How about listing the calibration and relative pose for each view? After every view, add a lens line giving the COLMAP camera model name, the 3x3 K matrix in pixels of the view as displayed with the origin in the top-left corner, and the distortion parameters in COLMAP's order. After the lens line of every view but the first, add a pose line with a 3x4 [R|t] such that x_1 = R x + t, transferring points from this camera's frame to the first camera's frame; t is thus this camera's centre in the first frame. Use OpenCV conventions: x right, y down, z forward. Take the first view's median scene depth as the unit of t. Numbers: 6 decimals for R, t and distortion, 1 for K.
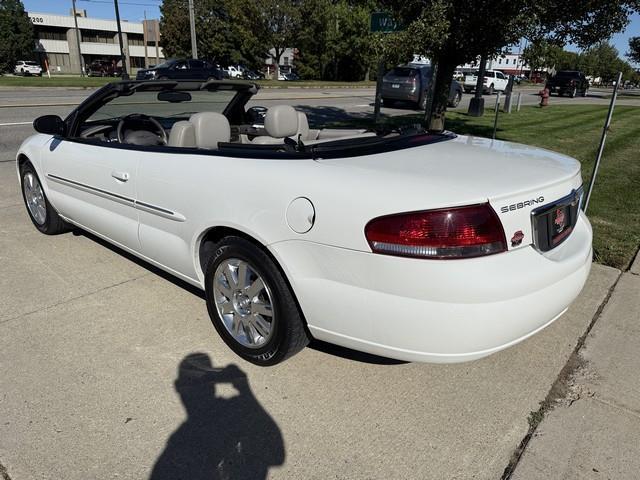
lens RADIAL K [[470.9, 0, 320.0], [0, 470.9, 236.6], [0, 0, 1]] dist [0.004174, -0.004411]
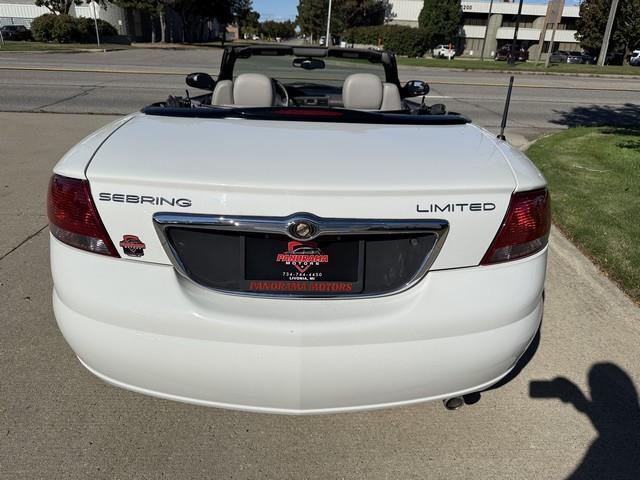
lens RADIAL K [[470.9, 0, 335.8], [0, 470.9, 237.1], [0, 0, 1]] dist [0.004174, -0.004411]
pose [[0.669099, 0.279723, -0.688521, 0.095974], [-0.263990, 0.955499, 0.131644, -0.015669], [0.694705, 0.093680, 0.713168, 0.062375]]
